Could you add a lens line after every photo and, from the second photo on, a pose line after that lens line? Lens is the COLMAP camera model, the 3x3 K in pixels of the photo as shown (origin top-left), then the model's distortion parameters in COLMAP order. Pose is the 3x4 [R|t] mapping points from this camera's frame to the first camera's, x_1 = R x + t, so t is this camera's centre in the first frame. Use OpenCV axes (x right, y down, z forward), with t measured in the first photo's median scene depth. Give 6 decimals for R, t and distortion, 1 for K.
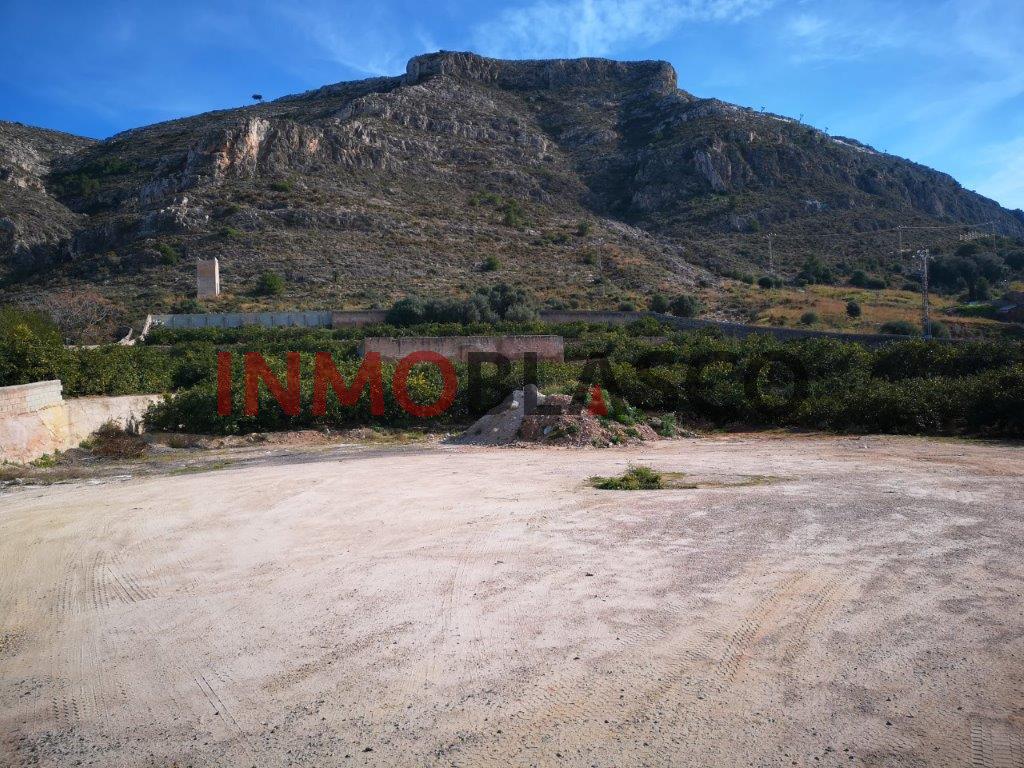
lens RADIAL K [[779.8, 0, 509.7], [0, 779.8, 379.1], [0, 0, 1]] dist [0.072369, -0.076546]
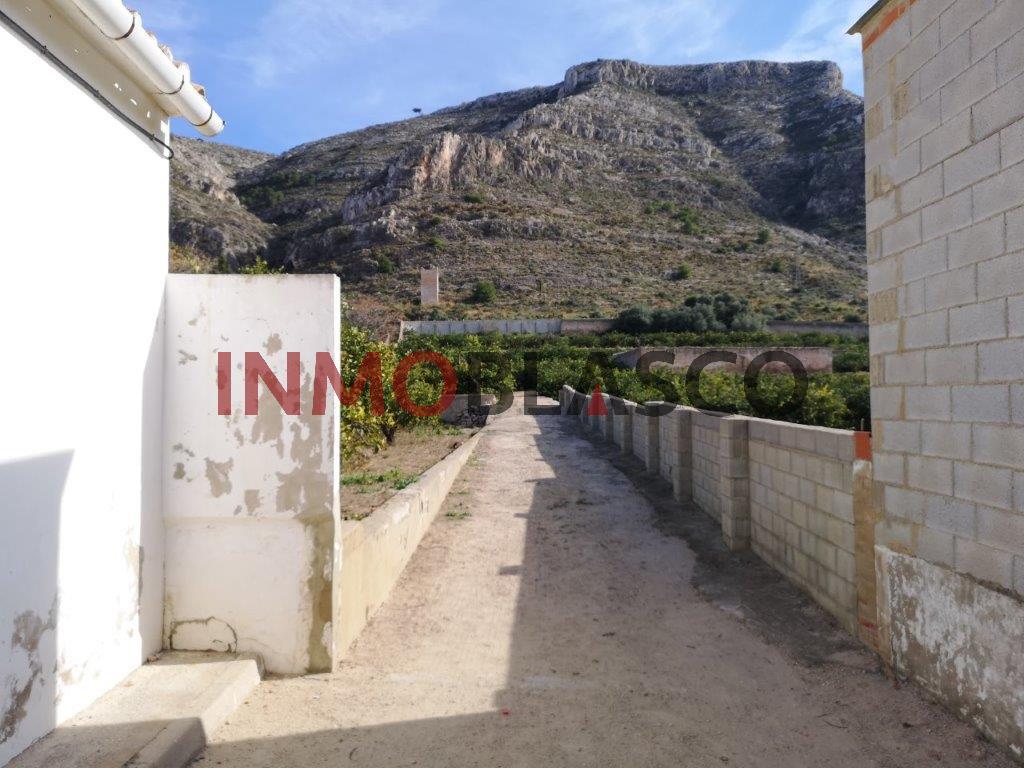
lens RADIAL K [[779.8, 0, 509.7], [0, 779.8, 379.1], [0, 0, 1]] dist [0.072369, -0.076546]
pose [[0.988741, 0.025844, -0.147387, -0.075374], [-0.026729, 0.999635, -0.004022, -0.000574], [0.147229, 0.007916, 0.989071, -0.020887]]
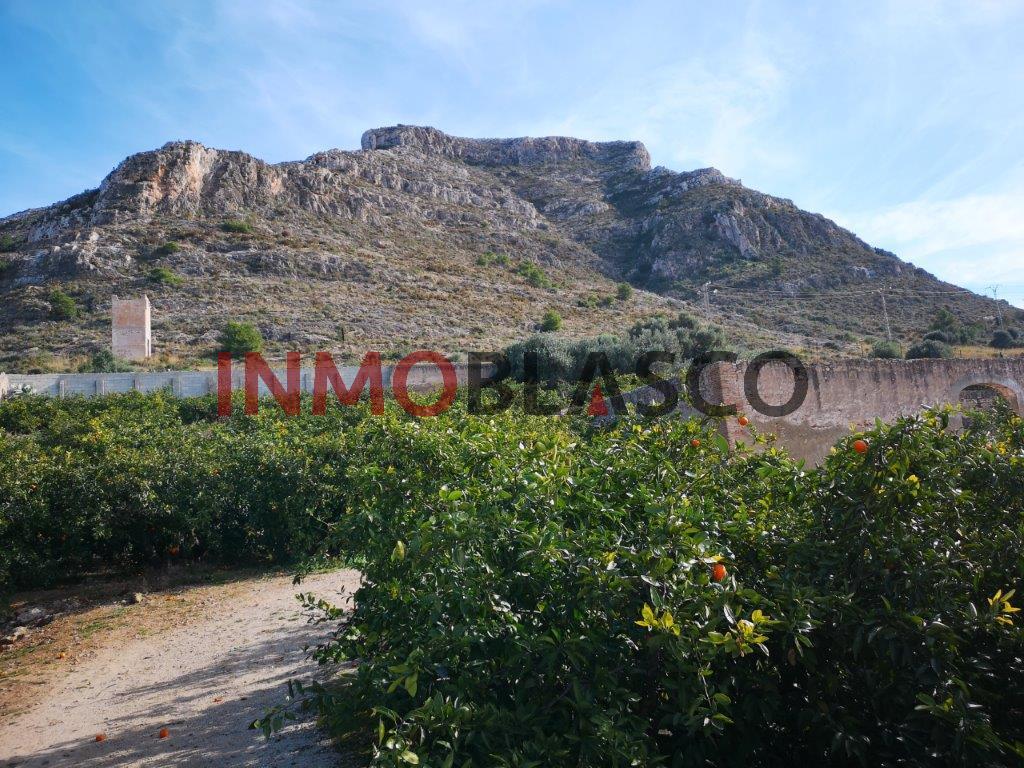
lens RADIAL K [[779.8, 0, 509.7], [0, 779.8, 379.1], [0, 0, 1]] dist [0.072369, -0.076546]
pose [[0.994693, -0.023396, 0.100190, -0.108359], [0.036944, 0.990077, -0.135583, -0.002984], [-0.096024, 0.138565, 0.985687, 0.265926]]
